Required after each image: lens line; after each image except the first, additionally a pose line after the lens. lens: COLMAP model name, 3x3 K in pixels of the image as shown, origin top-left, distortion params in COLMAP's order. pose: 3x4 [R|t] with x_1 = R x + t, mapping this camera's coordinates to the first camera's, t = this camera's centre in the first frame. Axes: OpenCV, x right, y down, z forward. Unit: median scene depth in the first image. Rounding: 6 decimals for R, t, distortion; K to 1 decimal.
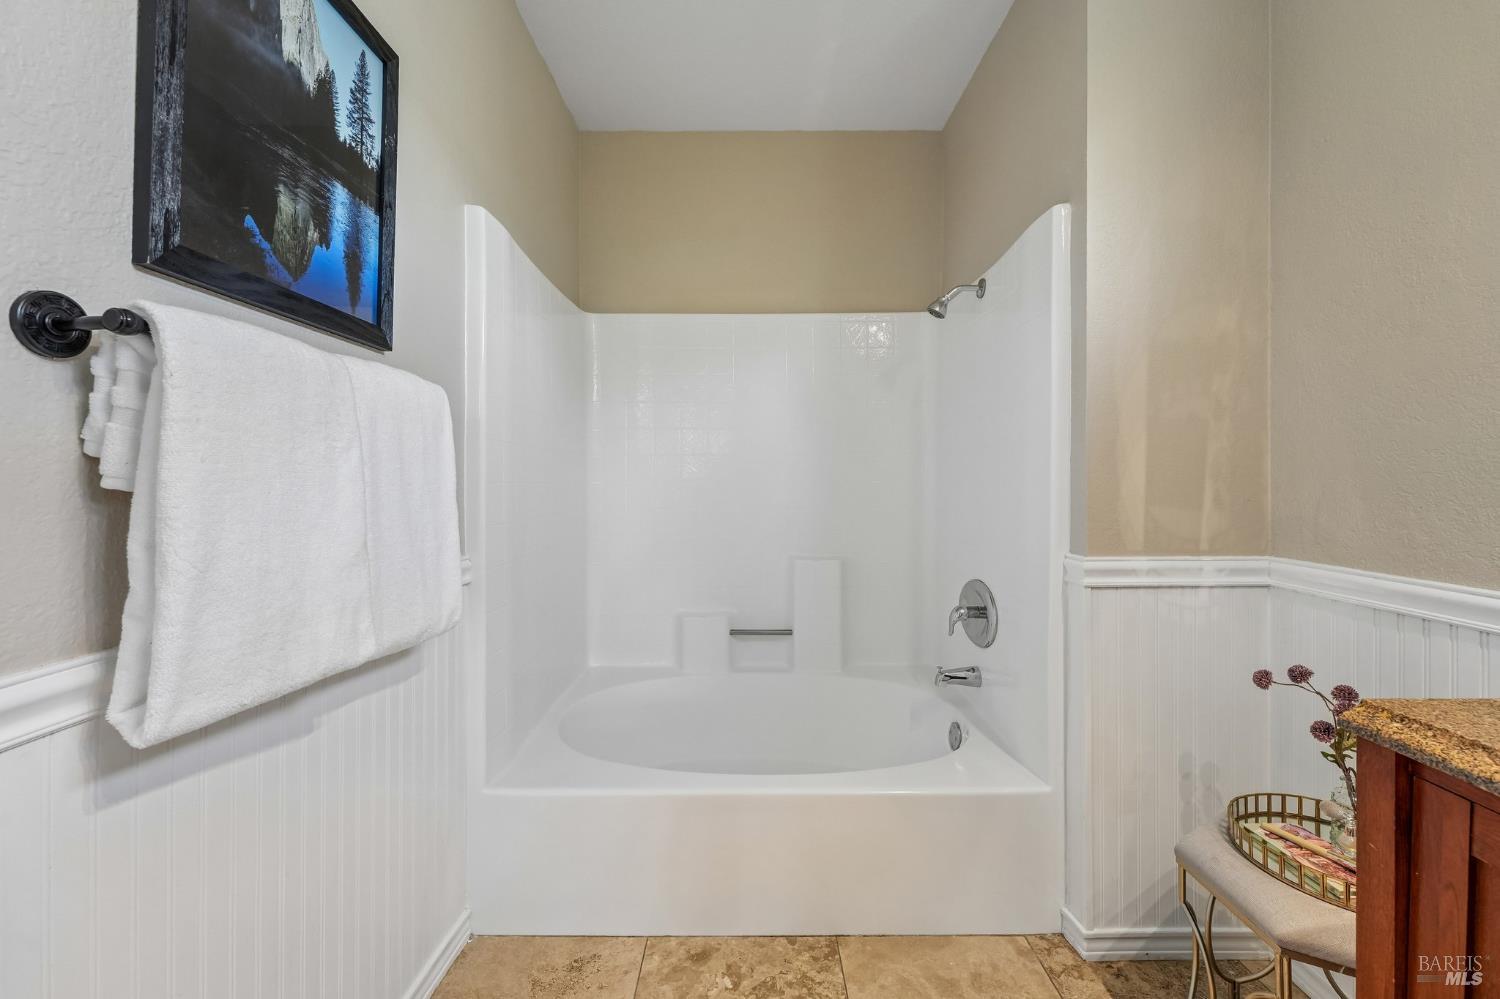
lens RADIAL K [[592.7, 0, 747.1], [0, 592.7, 482.5], [0, 0, 1]] dist [-0.001702, -0.000238]
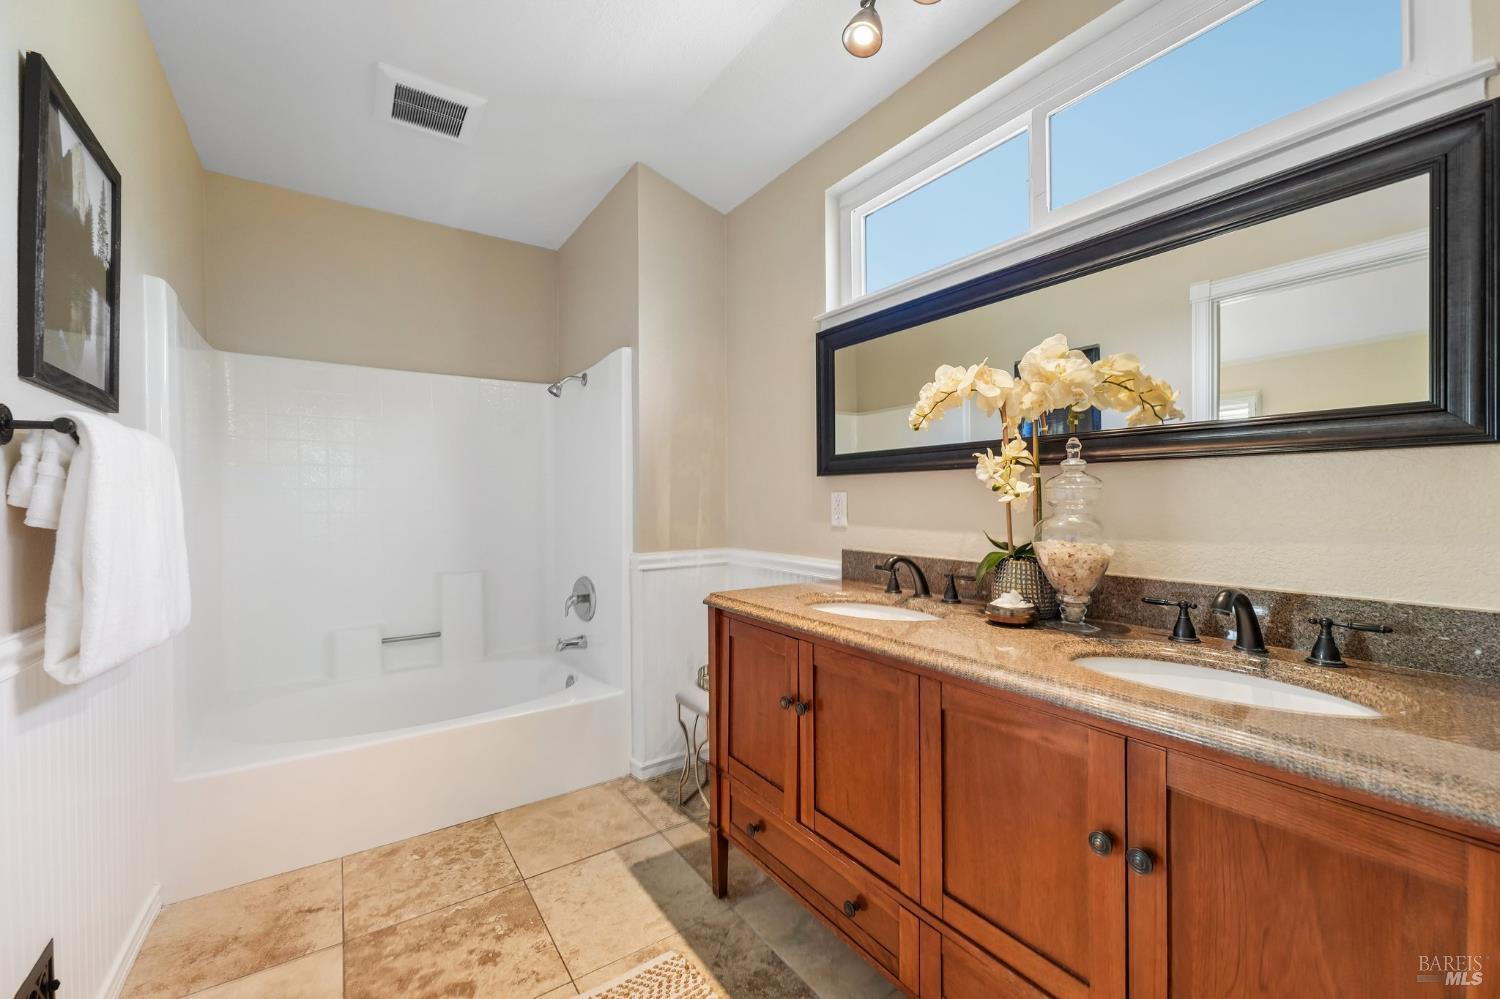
lens RADIAL K [[585.8, 0, 727.0], [0, 585.8, 505.5], [0, 0, 1]] dist [-0.002703, -0.000208]
pose [[0.830770, -0.007288, 0.556568, -0.177306], [0.009930, 0.999949, -0.001728, -0.010561], [-0.556527, 0.006962, 0.830800, -0.582866]]
